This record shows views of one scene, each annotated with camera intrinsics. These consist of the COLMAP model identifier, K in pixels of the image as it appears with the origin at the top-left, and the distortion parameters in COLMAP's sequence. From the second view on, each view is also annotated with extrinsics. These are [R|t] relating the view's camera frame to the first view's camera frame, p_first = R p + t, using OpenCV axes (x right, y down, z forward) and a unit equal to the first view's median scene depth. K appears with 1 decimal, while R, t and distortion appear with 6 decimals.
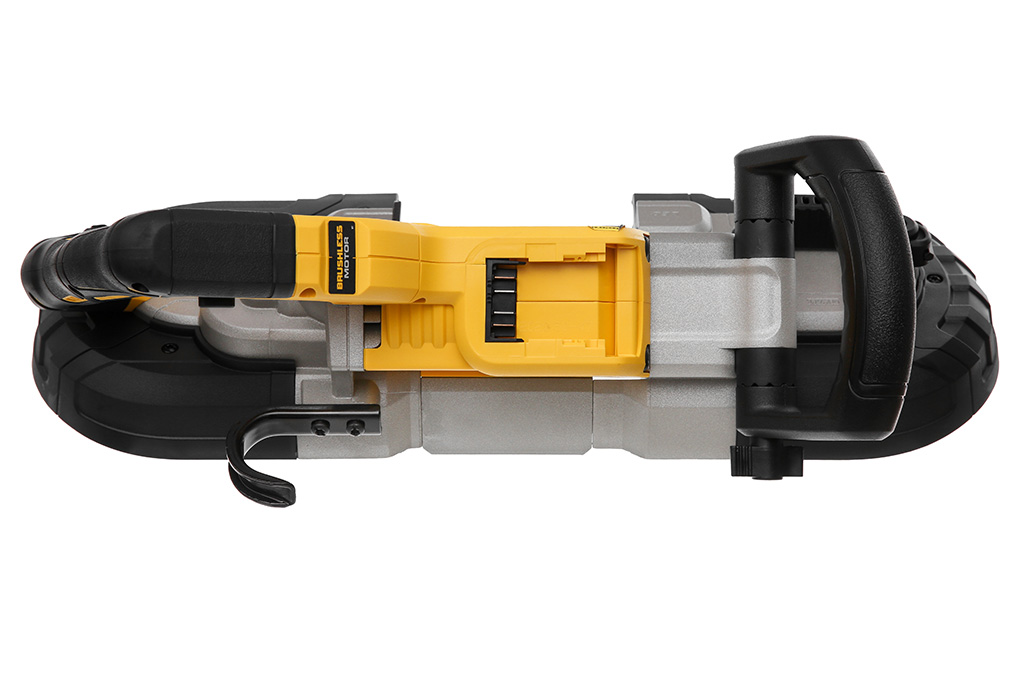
lens RADIAL K [[2055.0, 0, 510.0], [0, 2055.0, 340.0], [0, 0, 1]] dist [-0.002018, -0.006290]
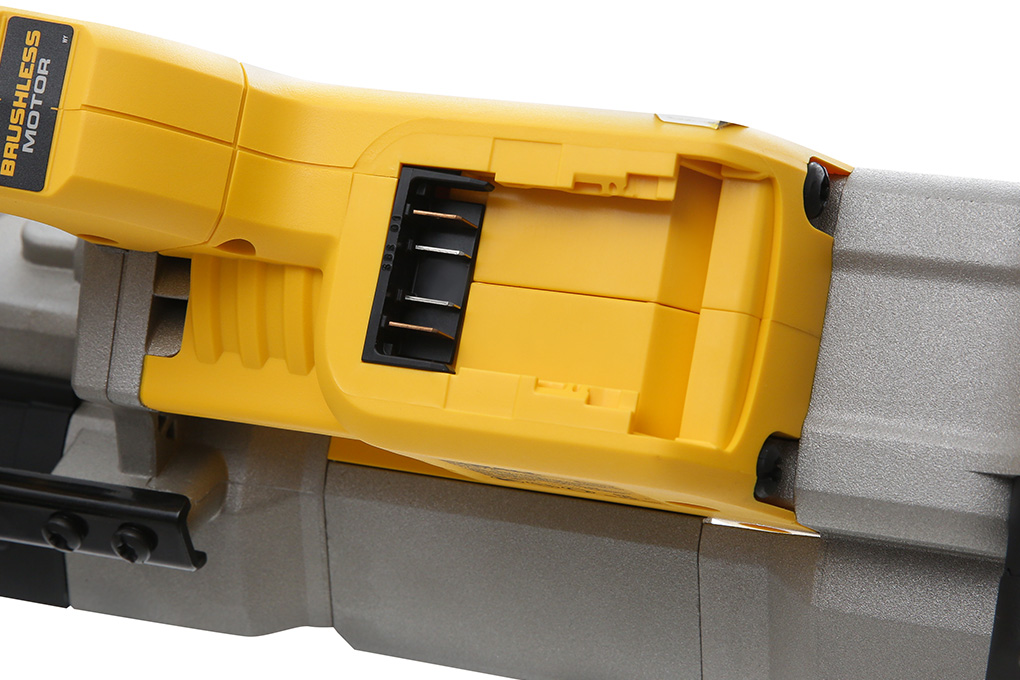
lens RADIAL K [[2815.1, 0, 510.0], [0, 2815.1, 340.0], [0, 0, 1]] dist [0.059010, 0.564156]
pose [[0.900318, 0.108671, -0.421449, 0.249762], [-0.163536, 0.981837, -0.096186, 0.045908], [0.403341, 0.155520, 0.901737, 0.495521]]
